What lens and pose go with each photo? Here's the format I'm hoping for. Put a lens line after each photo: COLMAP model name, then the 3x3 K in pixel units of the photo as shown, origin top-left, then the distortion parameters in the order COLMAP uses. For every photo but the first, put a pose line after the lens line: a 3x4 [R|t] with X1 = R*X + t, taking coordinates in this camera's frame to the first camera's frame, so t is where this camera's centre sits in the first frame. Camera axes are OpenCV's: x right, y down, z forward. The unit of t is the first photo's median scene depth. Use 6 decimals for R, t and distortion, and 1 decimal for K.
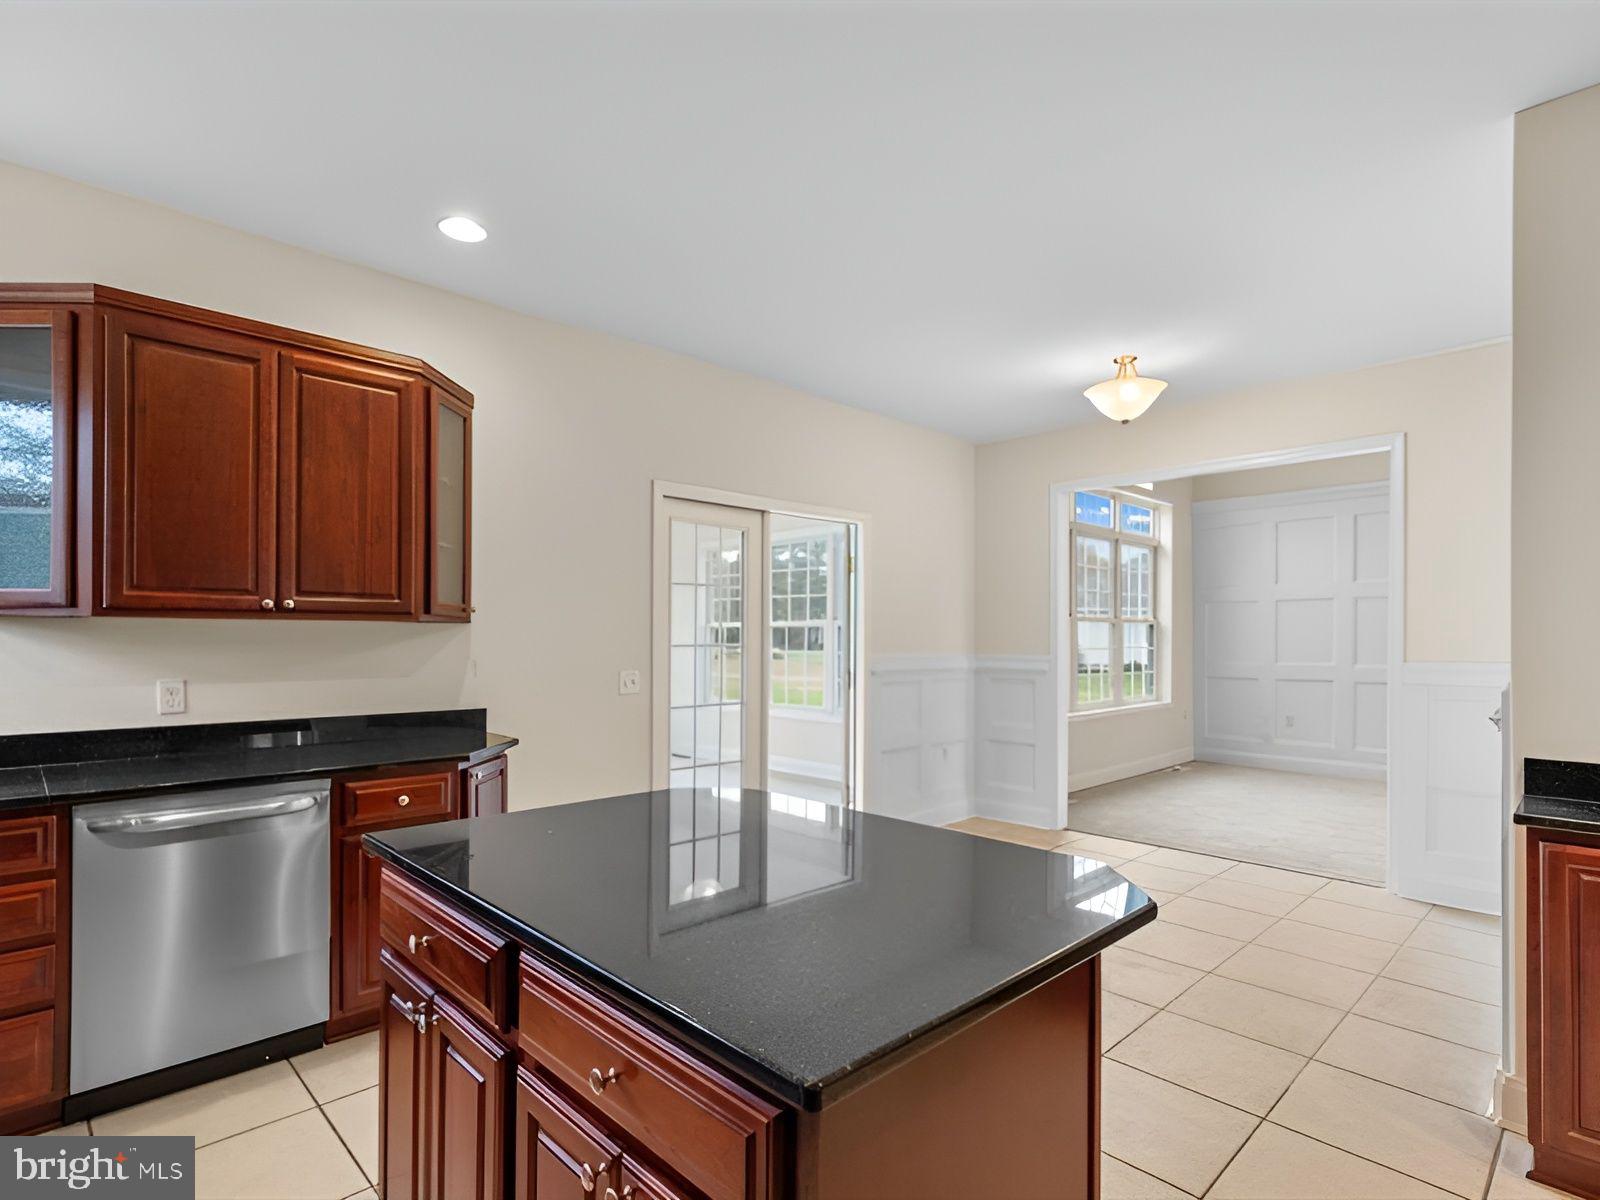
lens RADIAL K [[804.4, 0, 800.8], [0, 804.4, 664.0], [0, 0, 1]] dist [0.000630, 0.000016]
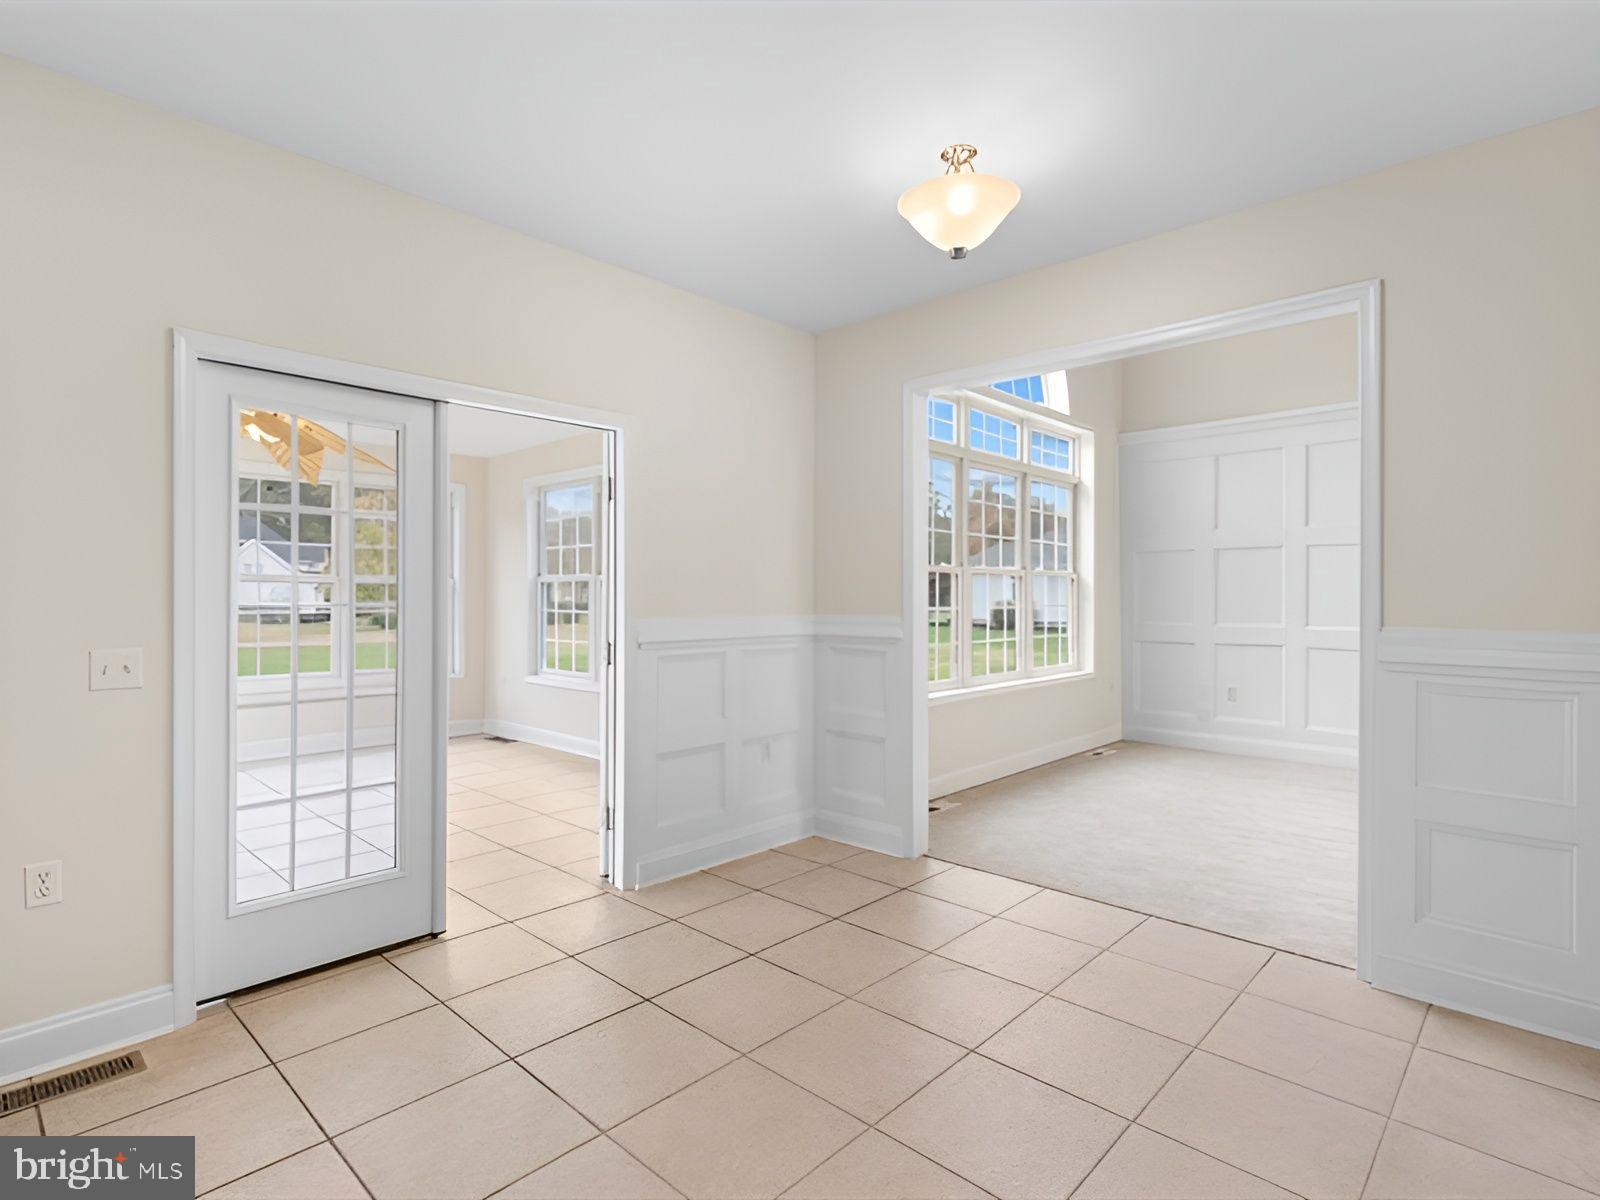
lens RADIAL K [[812.6, 0, 808.9], [0, 812.6, 623.3], [0, 0, 1]] dist [0.001440, 0.000304]
pose [[0.998496, -0.001894, 0.054796, 0.174236], [0.001814, 0.999997, 0.001501, -0.006663], [-0.054799, -0.001399, 0.998496, 0.255365]]
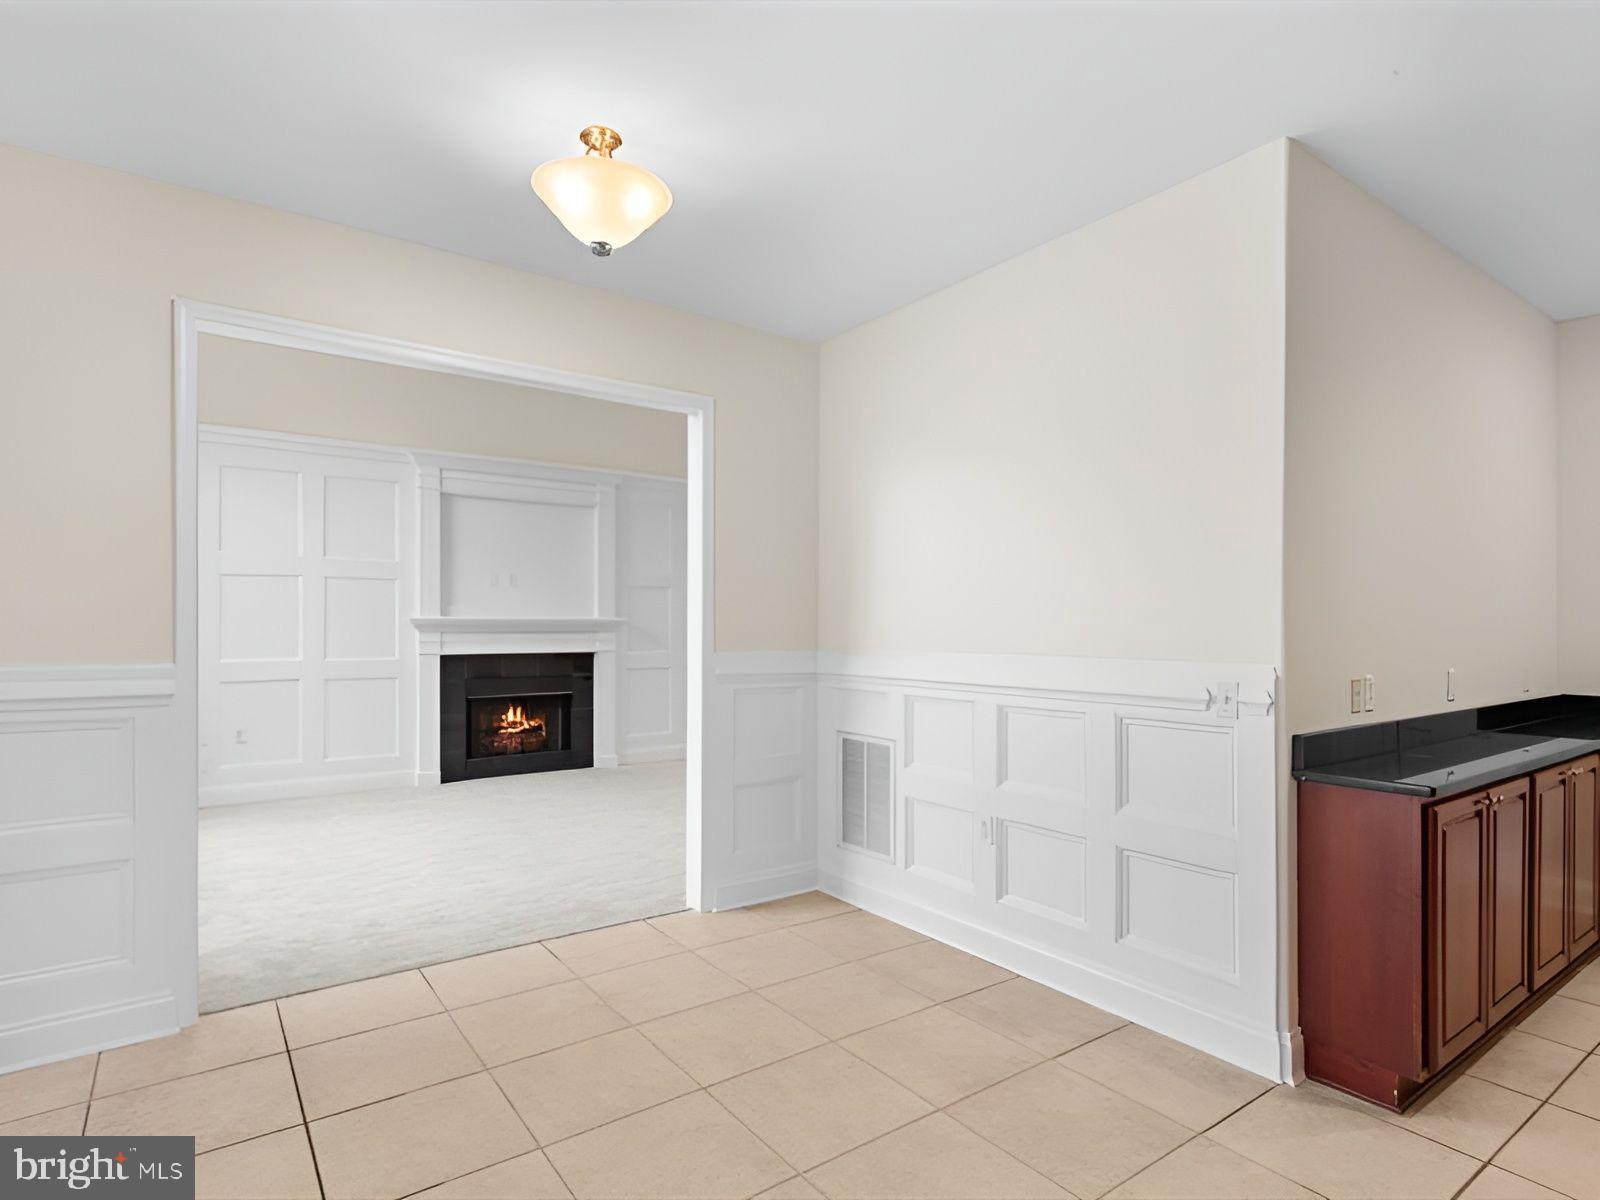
lens RADIAL K [[812.6, 0, 808.9], [0, 812.6, 623.3], [0, 0, 1]] dist [0.001440, 0.000304]
pose [[0.134274, 0.012095, 0.990870, -0.104034], [0.025900, 0.999541, -0.015711, -0.011727], [-0.990606, 0.027773, 0.133899, 0.539260]]
